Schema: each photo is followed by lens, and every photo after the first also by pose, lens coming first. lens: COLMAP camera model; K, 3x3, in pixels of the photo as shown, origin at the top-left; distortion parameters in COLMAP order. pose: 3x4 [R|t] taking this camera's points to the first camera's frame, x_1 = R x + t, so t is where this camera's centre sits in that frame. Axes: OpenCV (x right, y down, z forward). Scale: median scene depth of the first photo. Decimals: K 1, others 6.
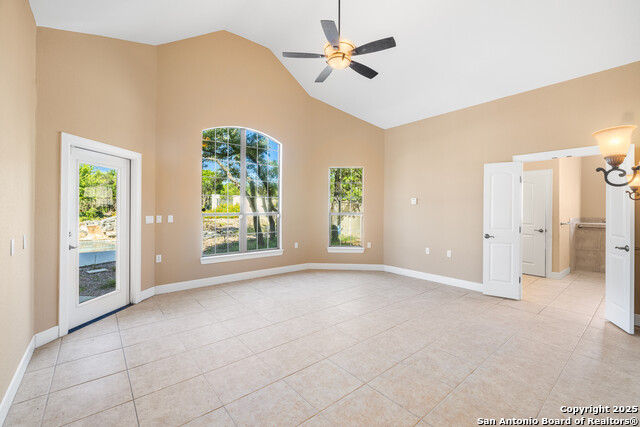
lens RADIAL K [[272.5, 0, 320.8], [0, 272.5, 209.2], [0, 0, 1]] dist [-0.001091, -0.000223]
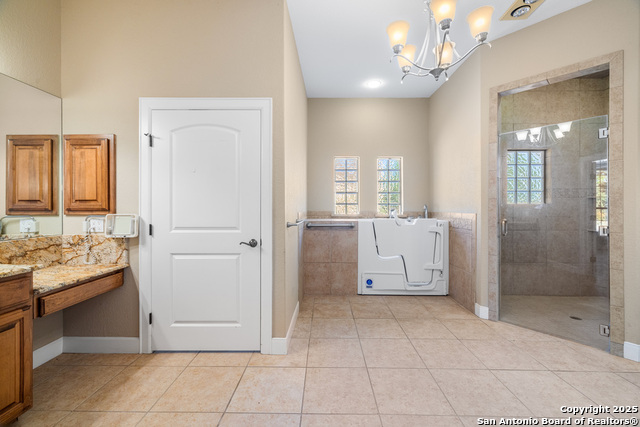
lens RADIAL K [[272.5, 0, 320.8], [0, 272.5, 209.2], [0, 0, 1]] dist [-0.001091, -0.000223]
pose [[0.653879, -0.009300, 0.756542, 0.502299], [0.001375, 0.999937, 0.011104, 0.018980], [-0.756598, -0.006221, 0.653851, 0.577101]]
